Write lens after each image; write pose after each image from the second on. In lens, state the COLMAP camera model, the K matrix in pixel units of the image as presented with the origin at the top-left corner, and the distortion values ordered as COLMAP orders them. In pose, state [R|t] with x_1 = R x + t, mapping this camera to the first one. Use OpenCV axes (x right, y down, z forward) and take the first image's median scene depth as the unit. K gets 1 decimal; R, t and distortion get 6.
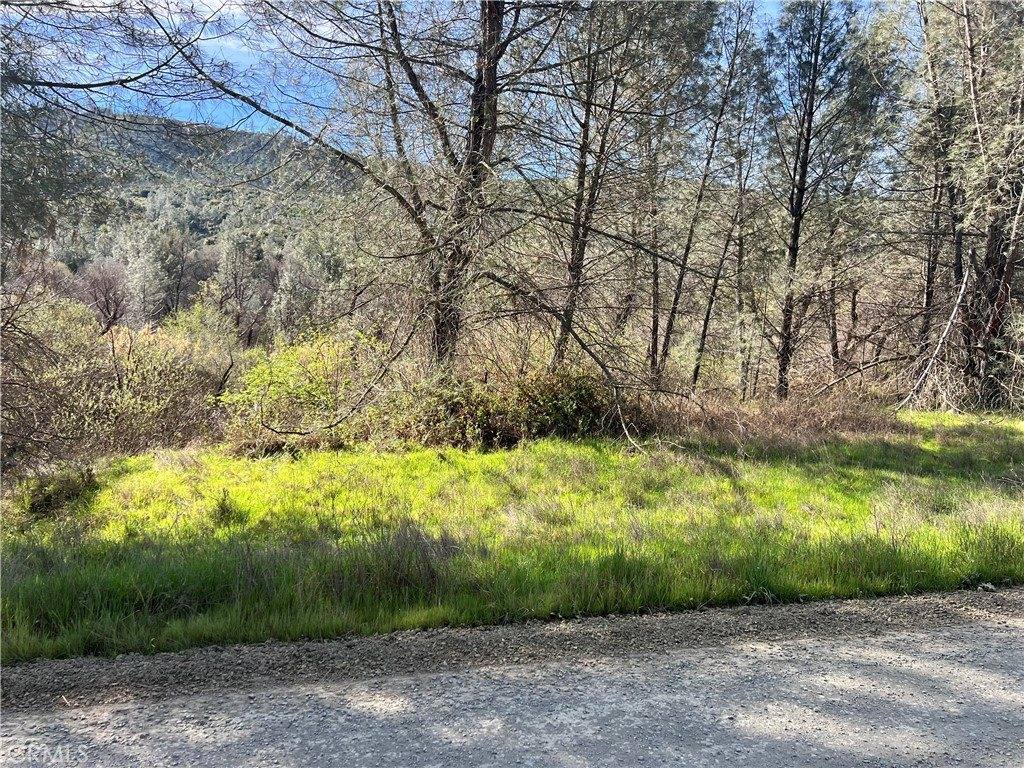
lens RADIAL K [[785.3, 0, 530.8], [0, 785.3, 375.7], [0, 0, 1]] dist [0.080203, -0.081476]
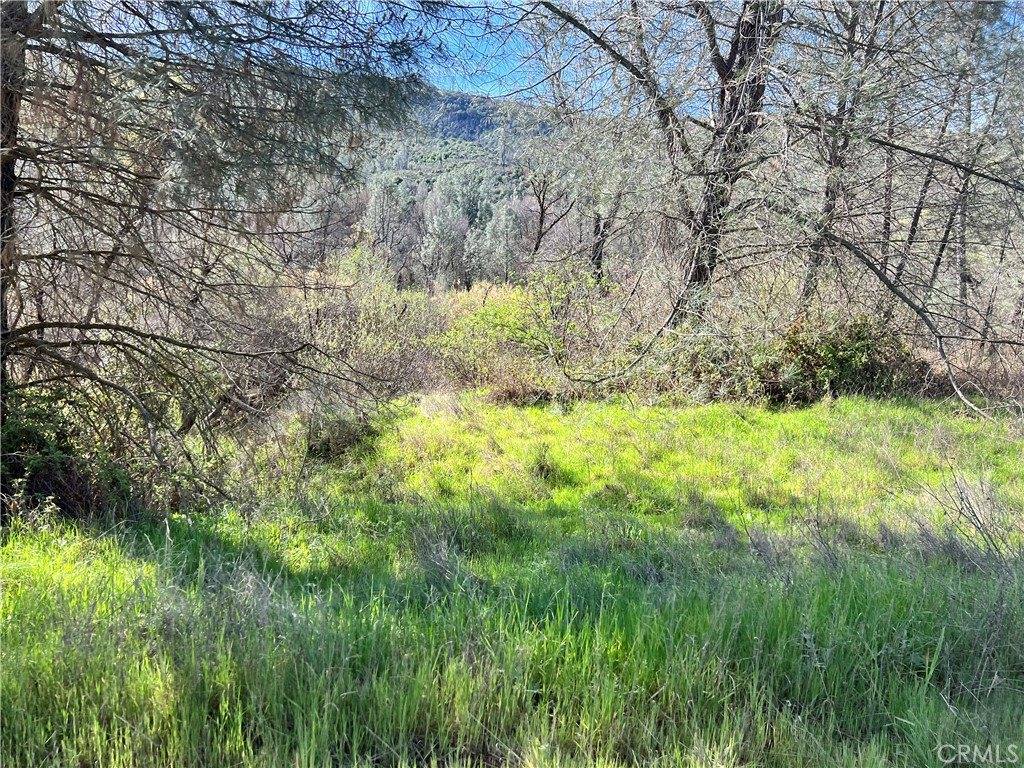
lens RADIAL K [[787.1, 0, 512.0], [0, 787.1, 384.0], [0, 0, 1]] dist [0.080910, -0.104491]
pose [[0.987359, 0.032822, -0.155064, -0.198697], [-0.021544, 0.997036, 0.073860, 0.011526], [0.157028, -0.069585, 0.985140, 0.113137]]
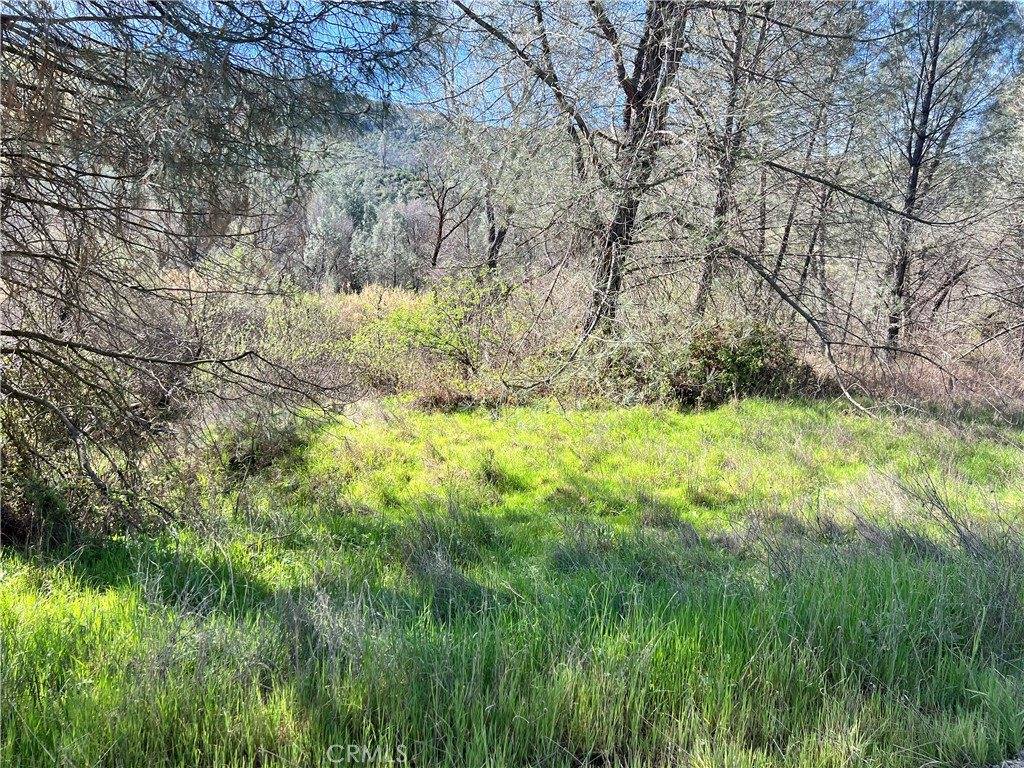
lens RADIAL K [[785.3, 0, 530.8], [0, 785.3, 375.7], [0, 0, 1]] dist [0.080203, -0.081476]
pose [[0.999540, 0.022400, 0.020454, -0.246923], [-0.023491, 0.998224, 0.054749, 0.010090], [-0.019191, -0.055204, 0.998291, 0.105220]]
